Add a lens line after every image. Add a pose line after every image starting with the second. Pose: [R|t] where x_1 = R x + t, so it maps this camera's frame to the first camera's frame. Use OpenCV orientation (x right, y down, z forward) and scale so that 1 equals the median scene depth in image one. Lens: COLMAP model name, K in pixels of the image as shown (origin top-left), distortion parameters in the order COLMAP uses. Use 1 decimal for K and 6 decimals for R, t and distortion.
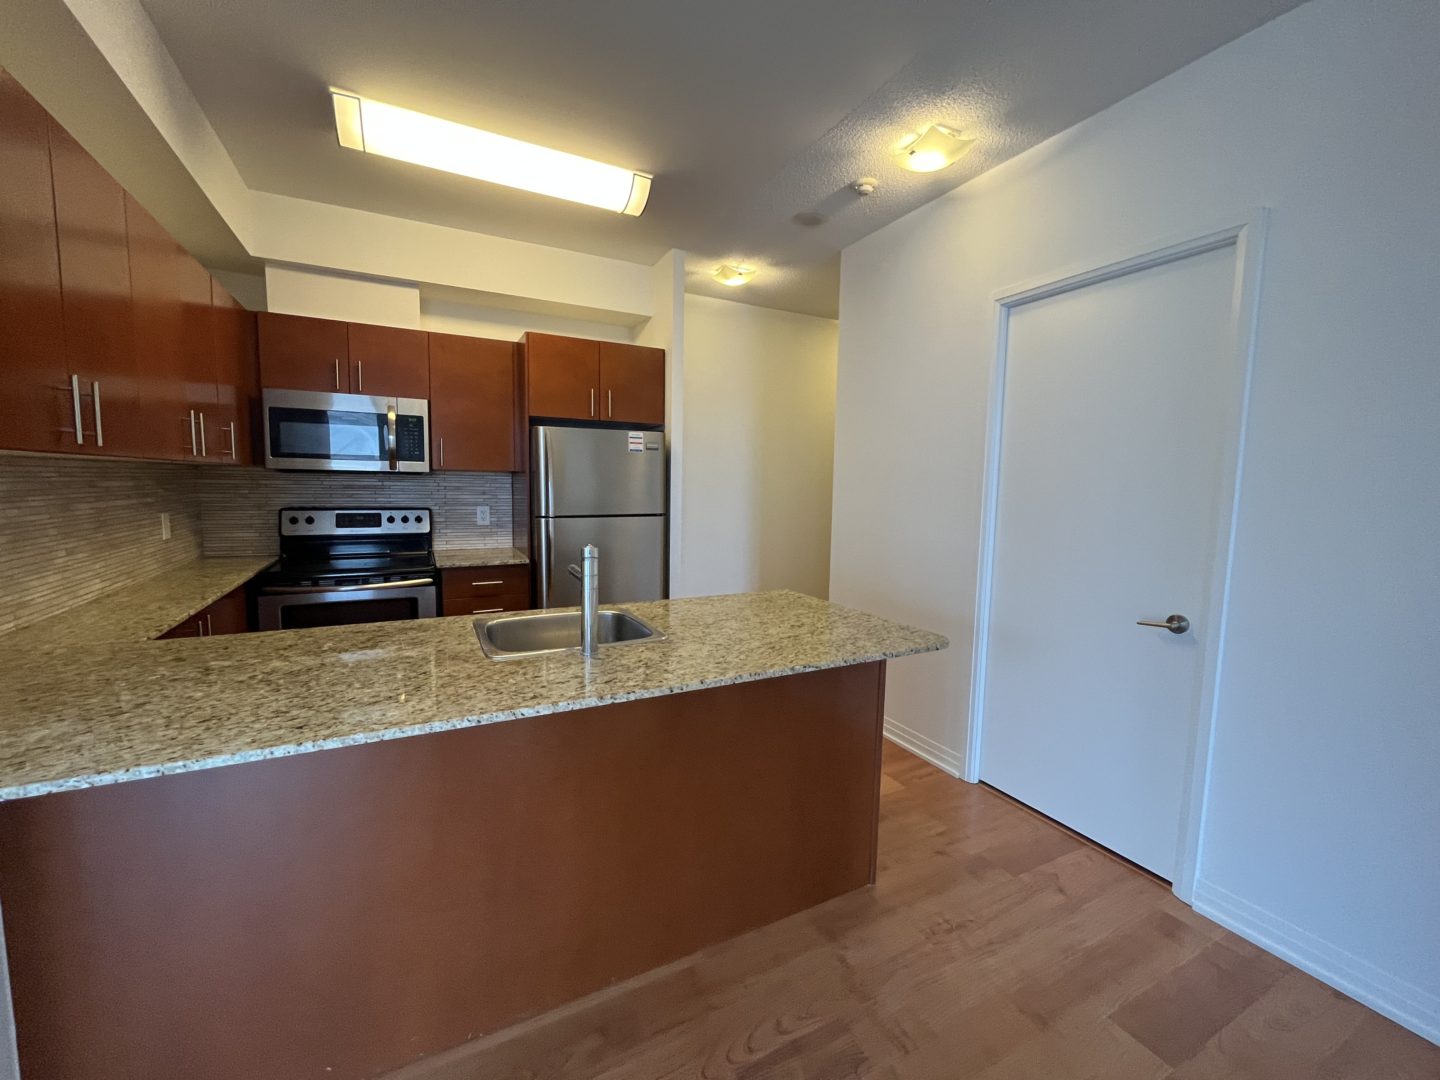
lens RADIAL K [[582.5, 0, 711.3], [0, 582.5, 539.4], [0, 0, 1]] dist [0.000585, 0.000068]
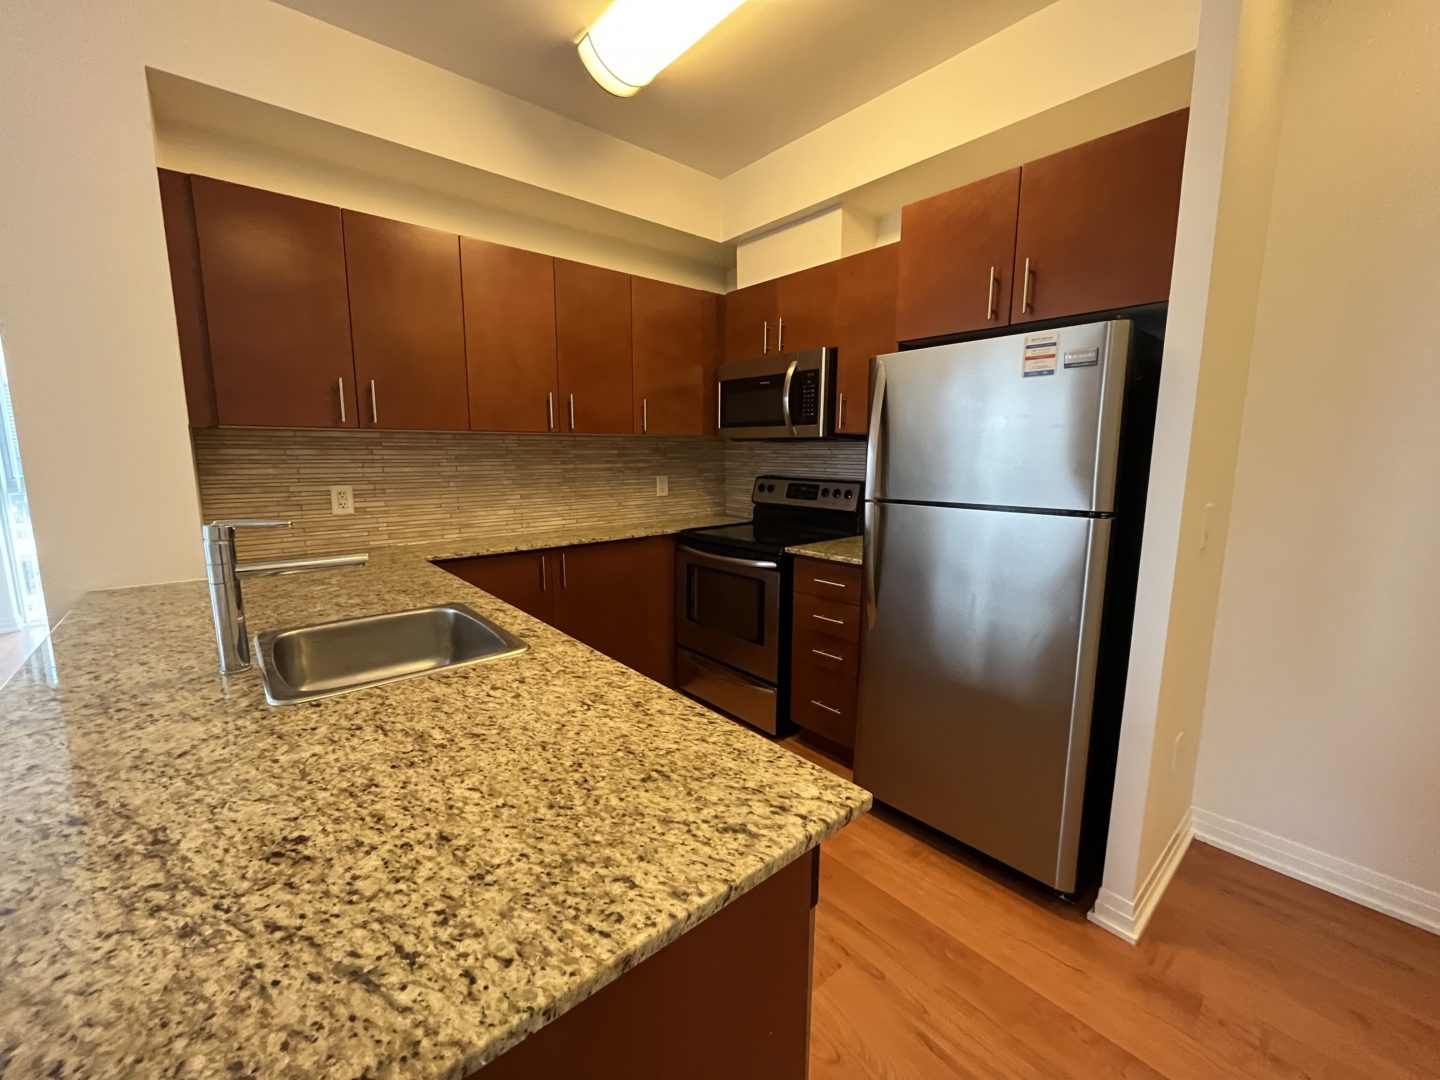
lens RADIAL K [[582.5, 0, 715.0], [0, 582.5, 537.3], [0, 0, 1]] dist [0.000585, 0.000068]
pose [[0.232013, 0.127472, -0.964324, 0.333599], [-0.093329, 0.989719, 0.108374, -0.057058], [0.968225, 0.064856, 0.241524, 0.762432]]
